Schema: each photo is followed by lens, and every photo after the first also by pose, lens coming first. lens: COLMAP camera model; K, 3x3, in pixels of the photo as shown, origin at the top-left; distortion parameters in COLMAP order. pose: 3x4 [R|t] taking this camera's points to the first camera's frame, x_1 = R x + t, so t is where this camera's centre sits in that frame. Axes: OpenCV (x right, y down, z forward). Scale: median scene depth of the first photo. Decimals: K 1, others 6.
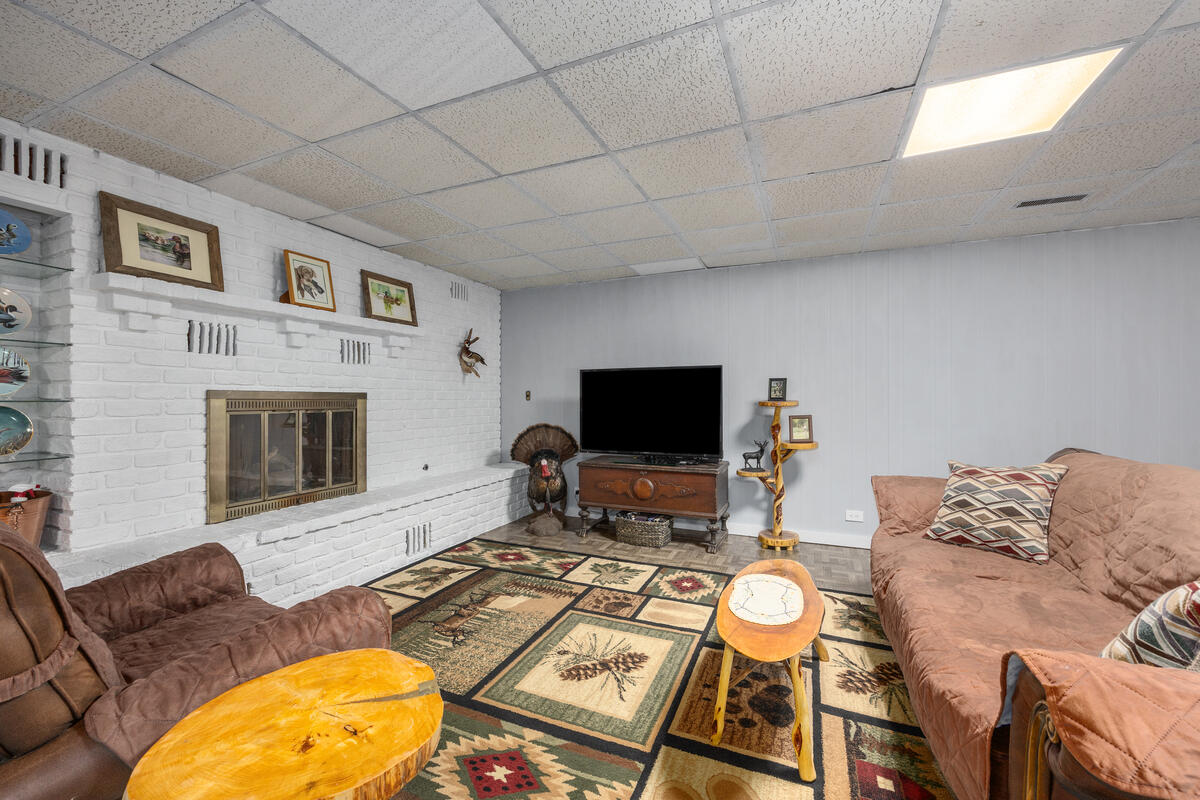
lens RADIAL K [[482.8, 0, 601.1], [0, 482.8, 404.7], [0, 0, 1]] dist [0.001883, 0.000052]
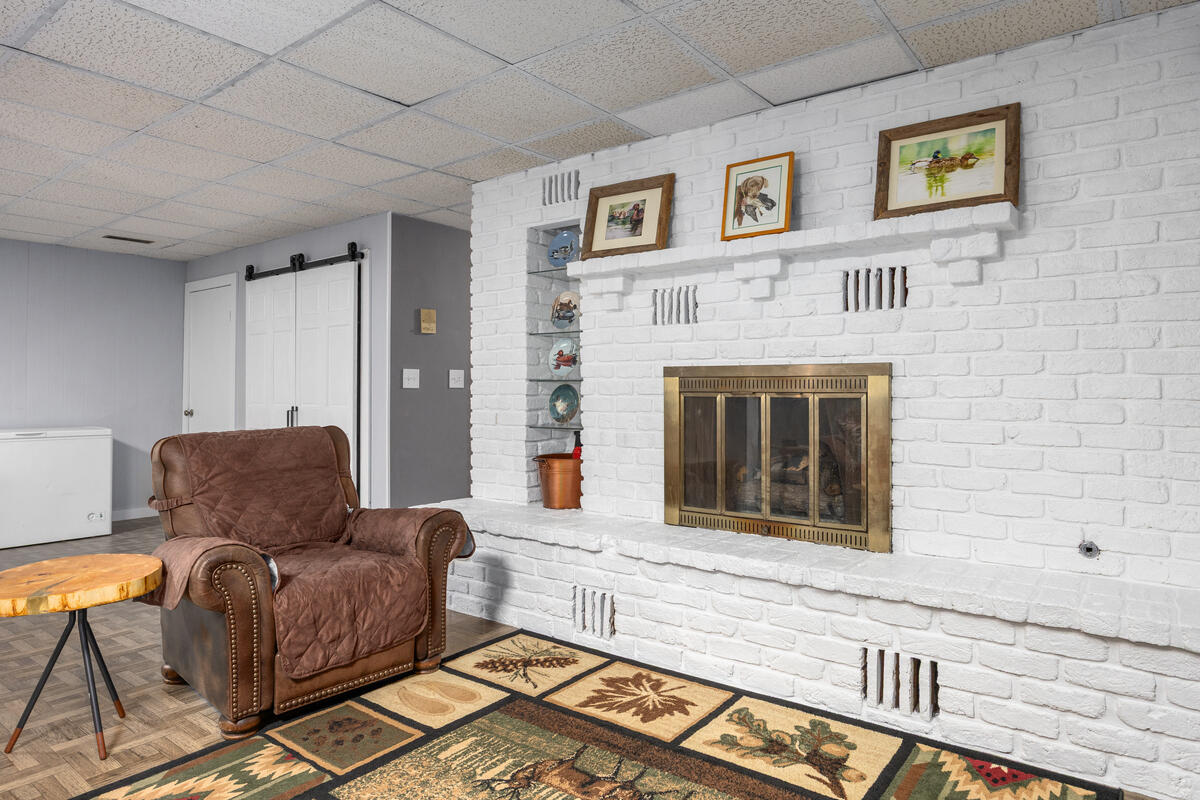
lens RADIAL K [[722.9, 0, 602.8], [0, 722.9, 387.7], [0, 0, 1]] dist [-0.009399, -0.000967]
pose [[-0.241573, -0.008178, -0.970348, 0.395205], [-0.017260, 0.999843, -0.004129, 0.012194], [0.970229, 0.015751, -0.241676, 1.024180]]
